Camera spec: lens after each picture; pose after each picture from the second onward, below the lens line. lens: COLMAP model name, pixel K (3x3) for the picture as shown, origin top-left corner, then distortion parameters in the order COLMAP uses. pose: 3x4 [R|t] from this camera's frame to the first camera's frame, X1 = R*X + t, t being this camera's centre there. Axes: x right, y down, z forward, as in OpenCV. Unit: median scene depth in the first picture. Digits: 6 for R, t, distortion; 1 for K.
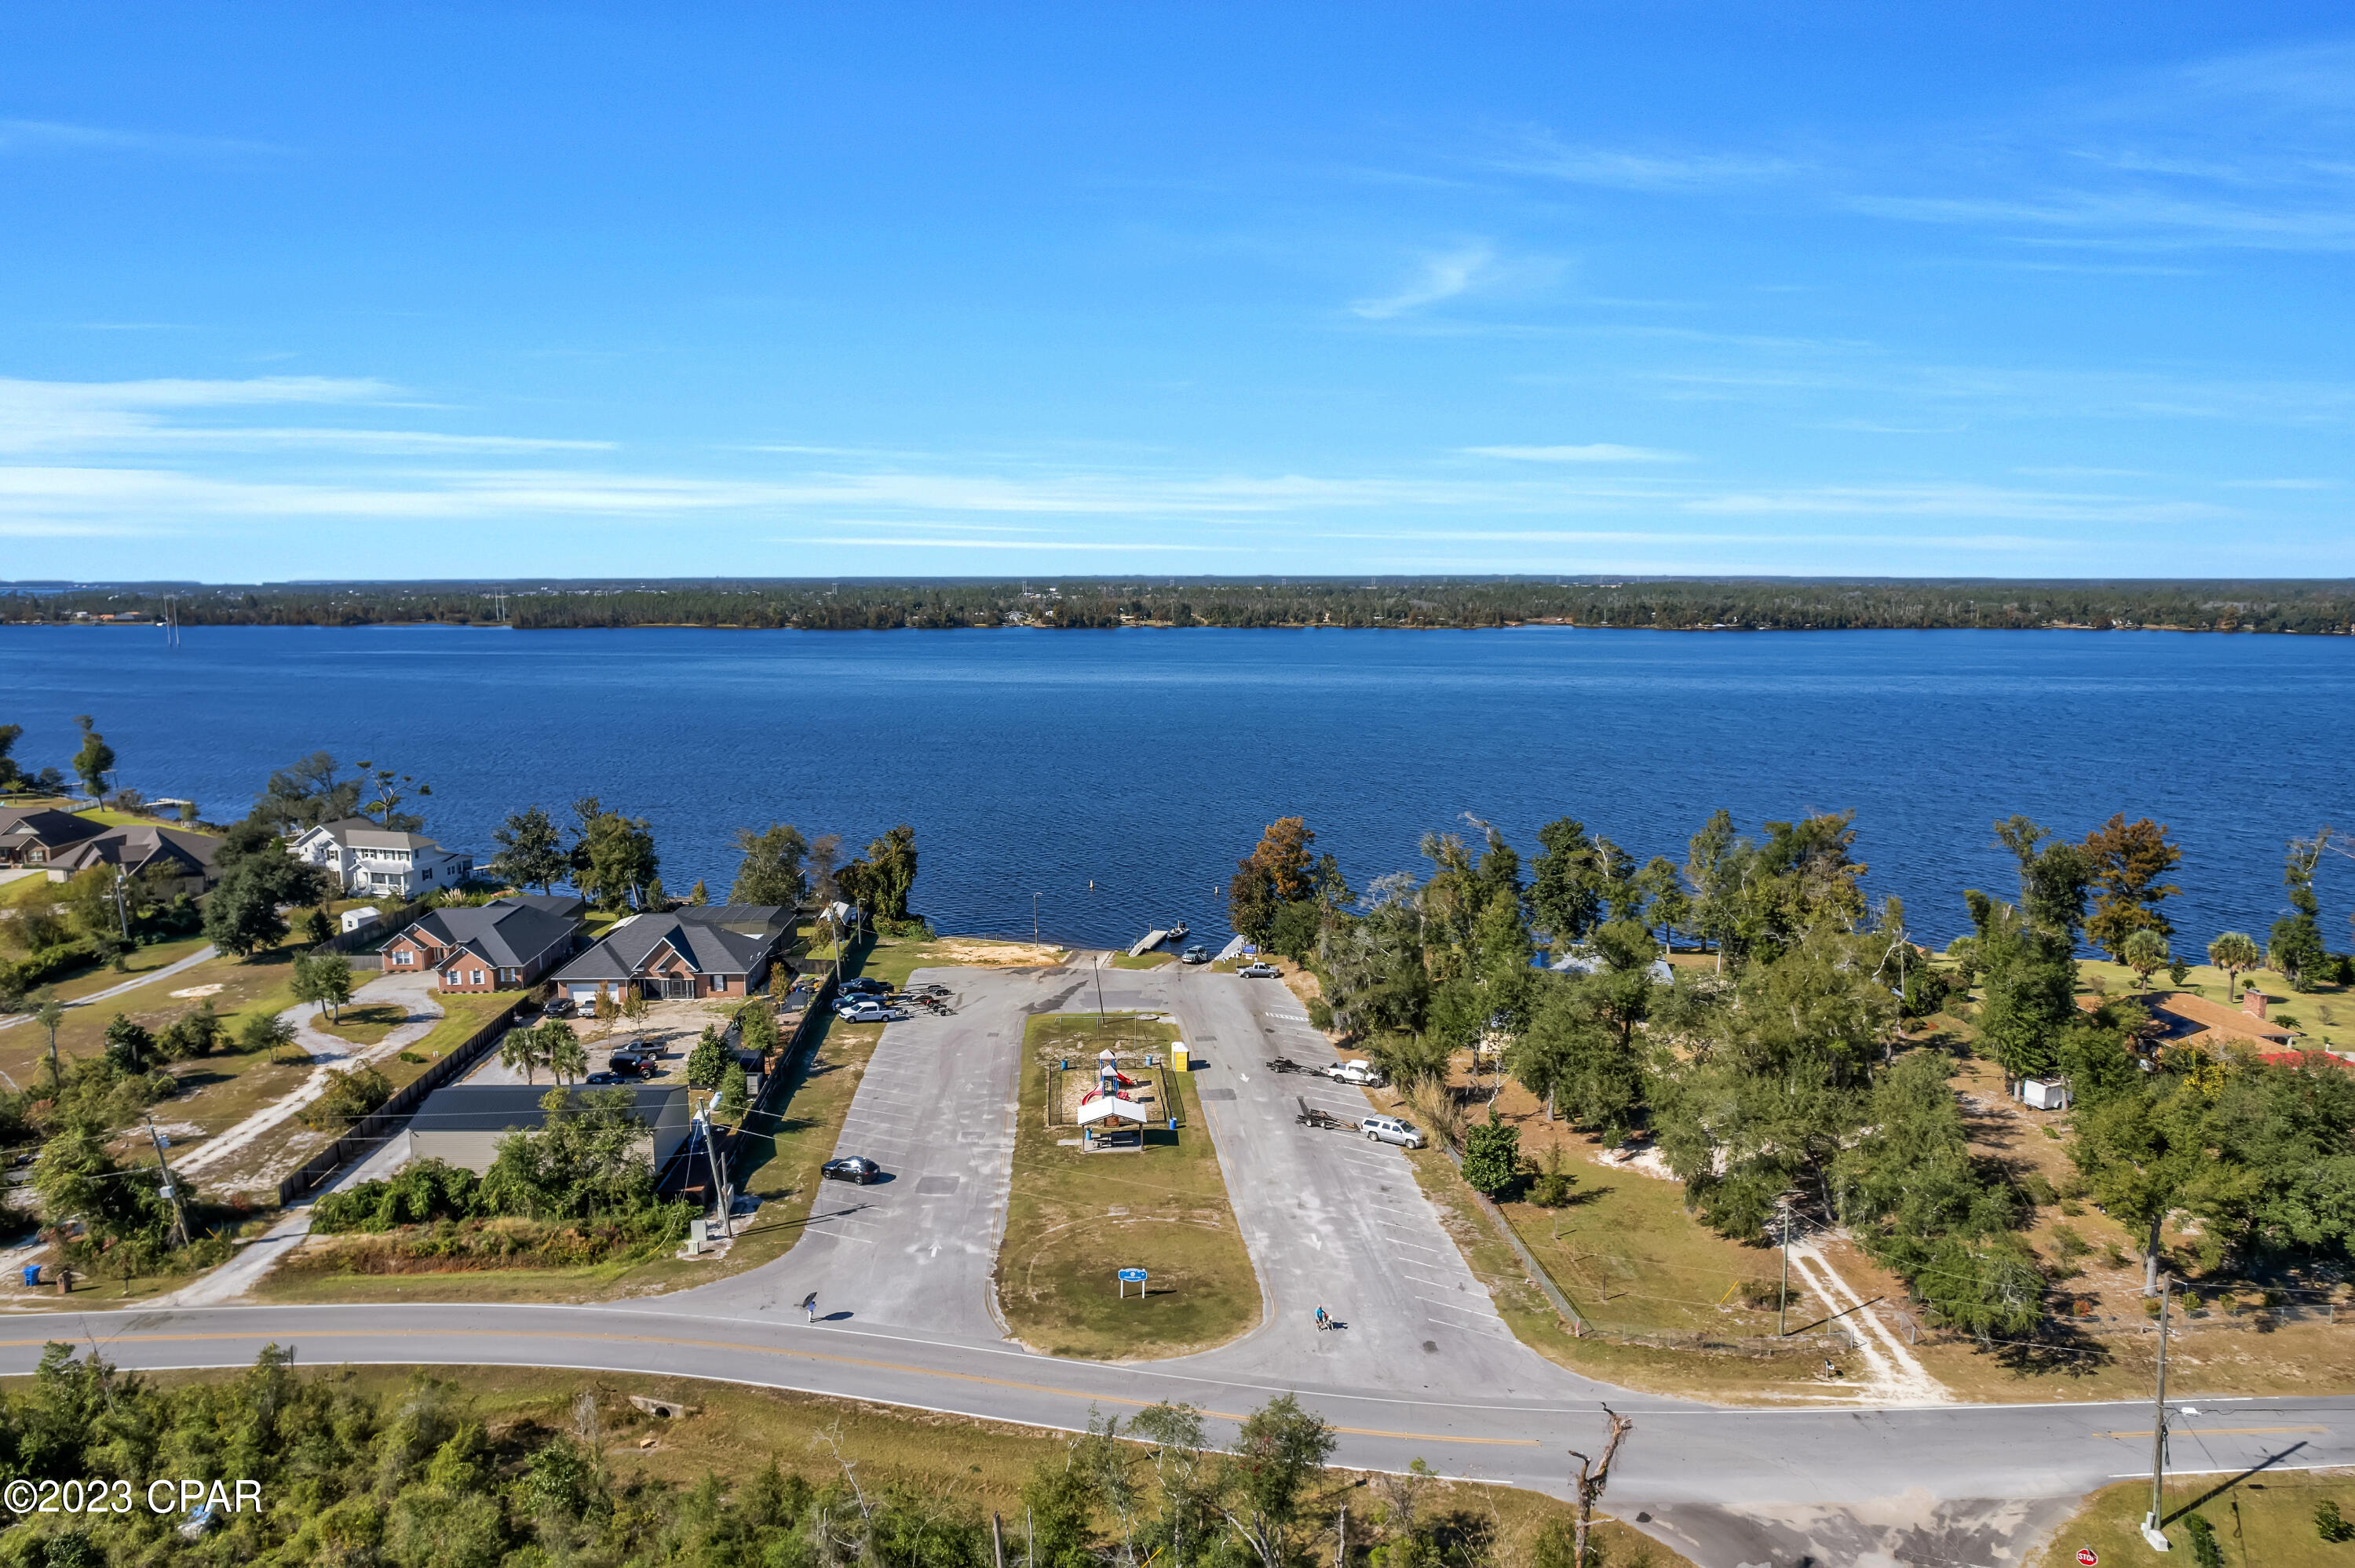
lens RADIAL K [[1445.3, 0, 886.3], [0, 1445.3, 783.5], [0, 0, 1]] dist [-0.065187, 0.126014]
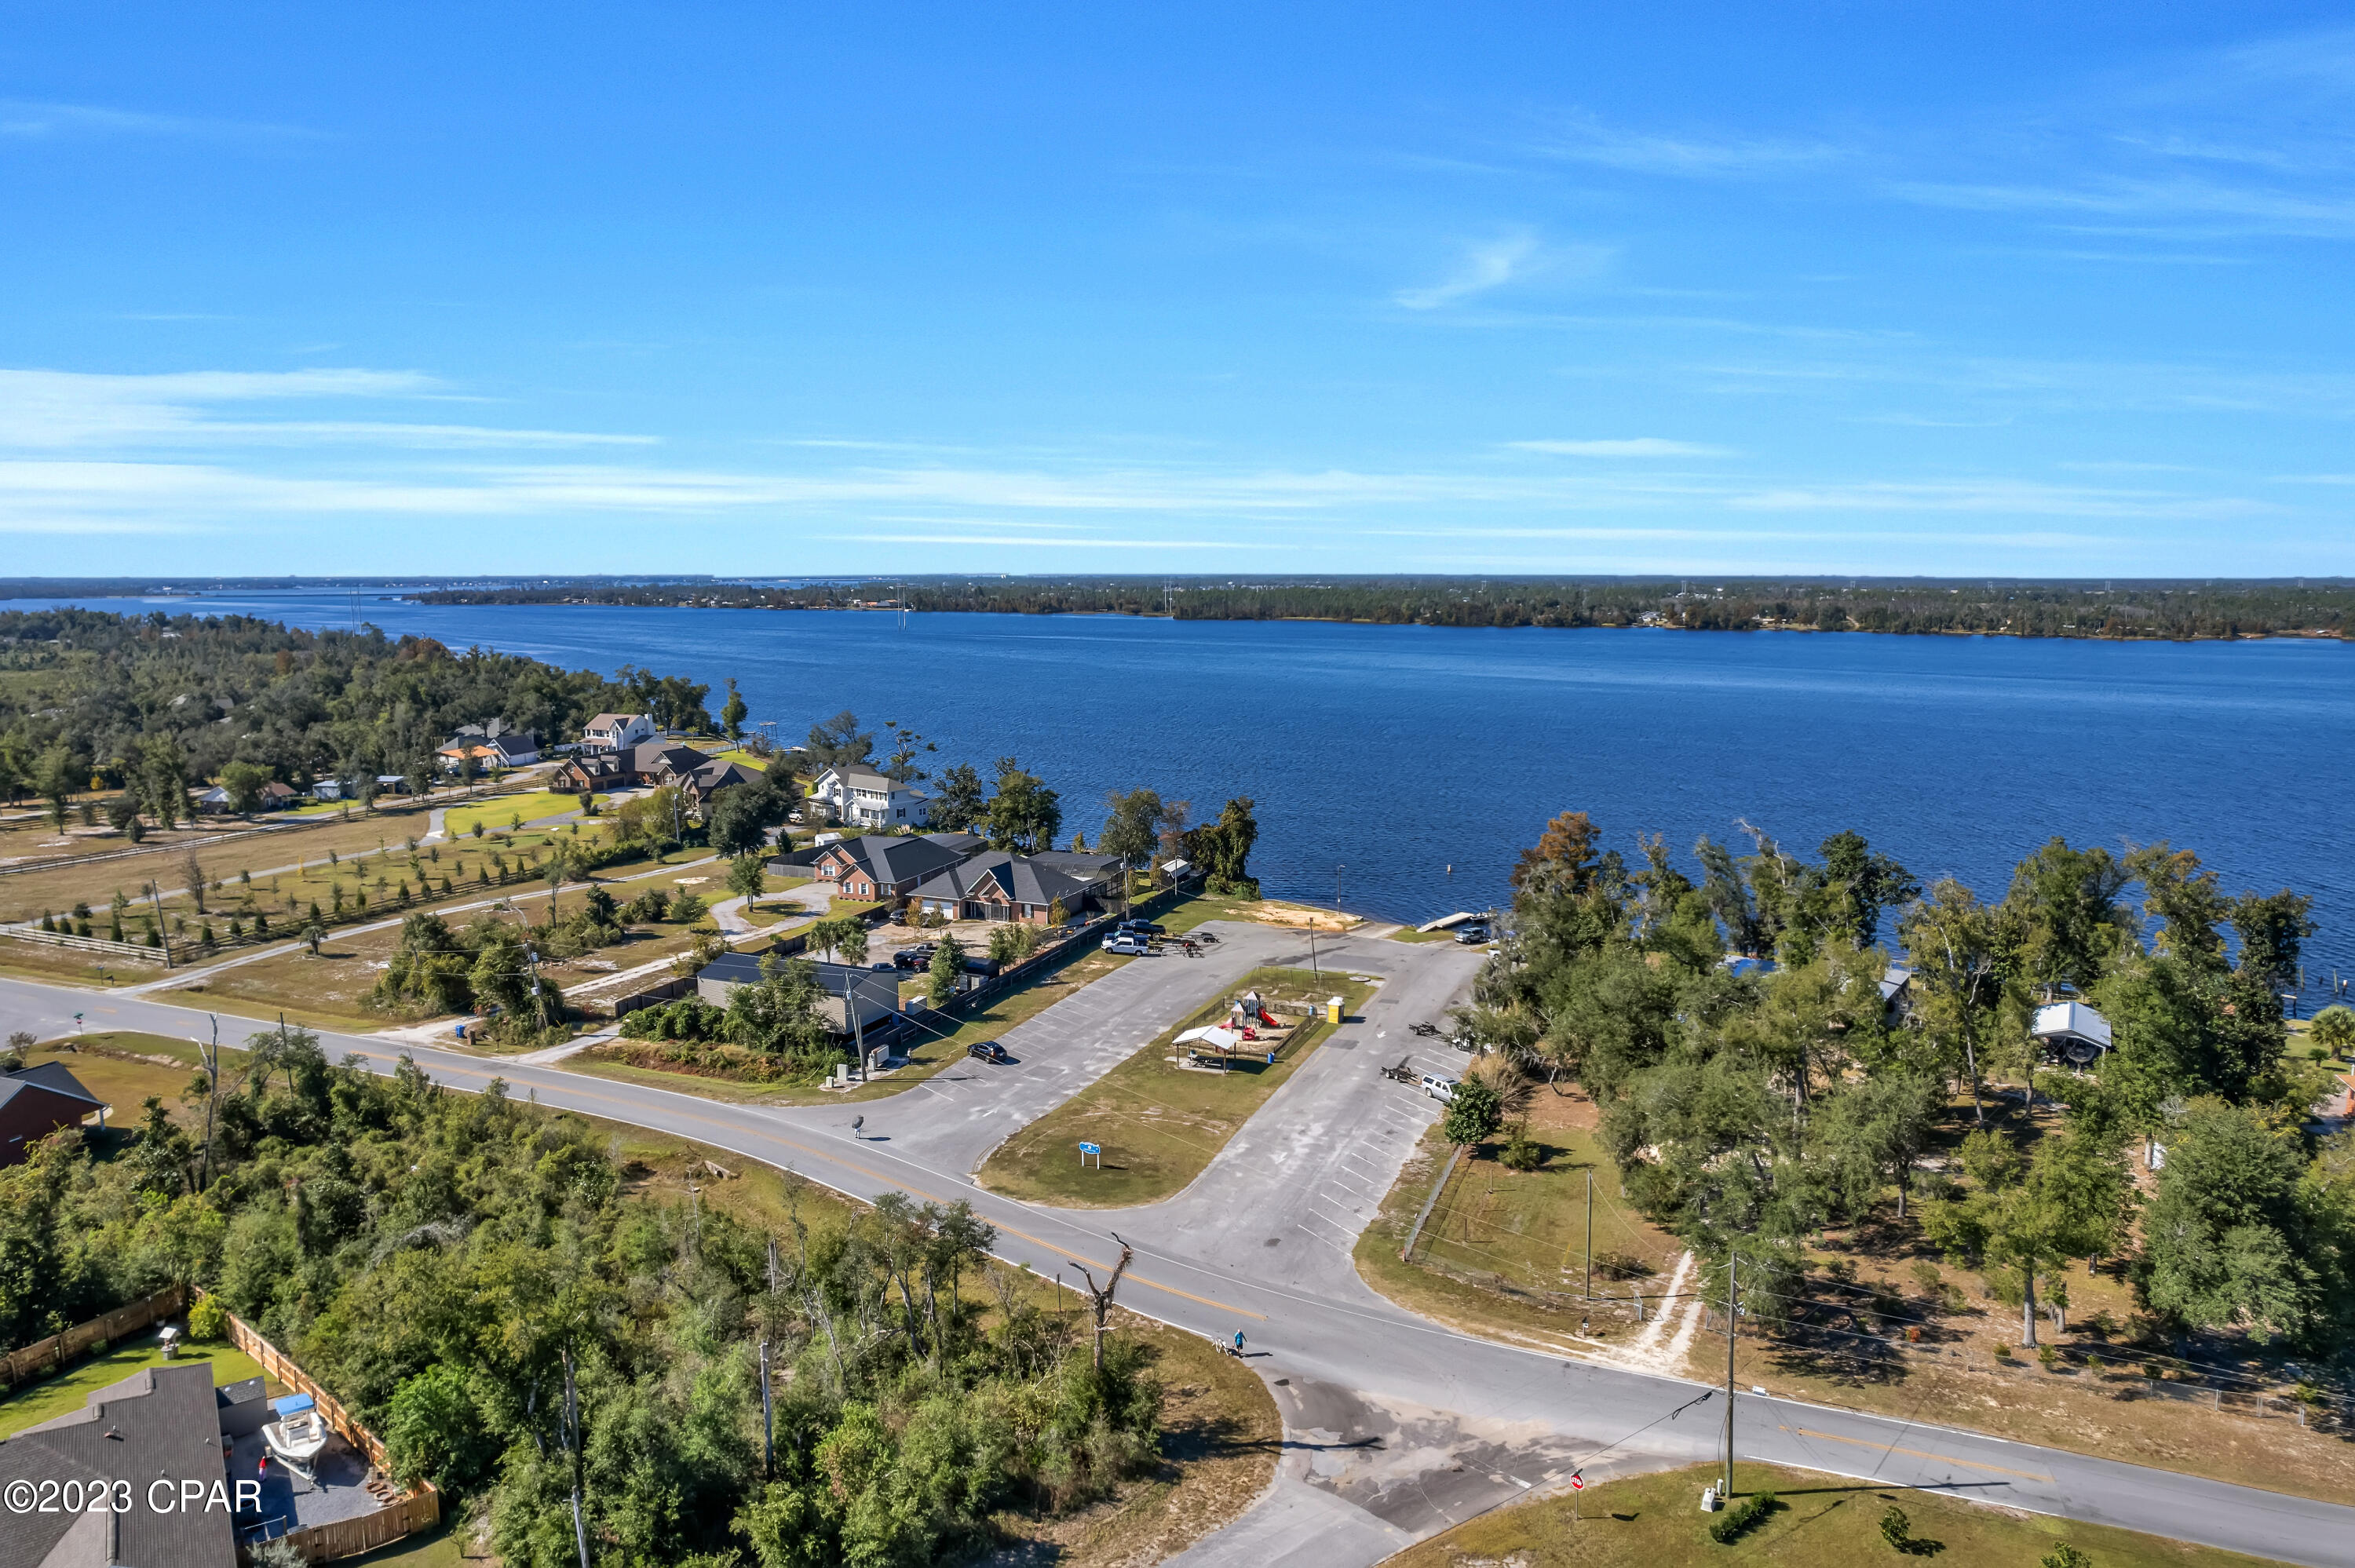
lens RADIAL K [[1483.0, 0, 1188.0], [0, 1483.0, 835.3], [0, 0, 1]] dist [-0.047710, 0.030001]
pose [[0.912954, 0.075389, -0.401039, 0.495612], [-0.062490, 0.997023, 0.045168, 0.011454], [0.403250, -0.016176, 0.914947, -0.072913]]
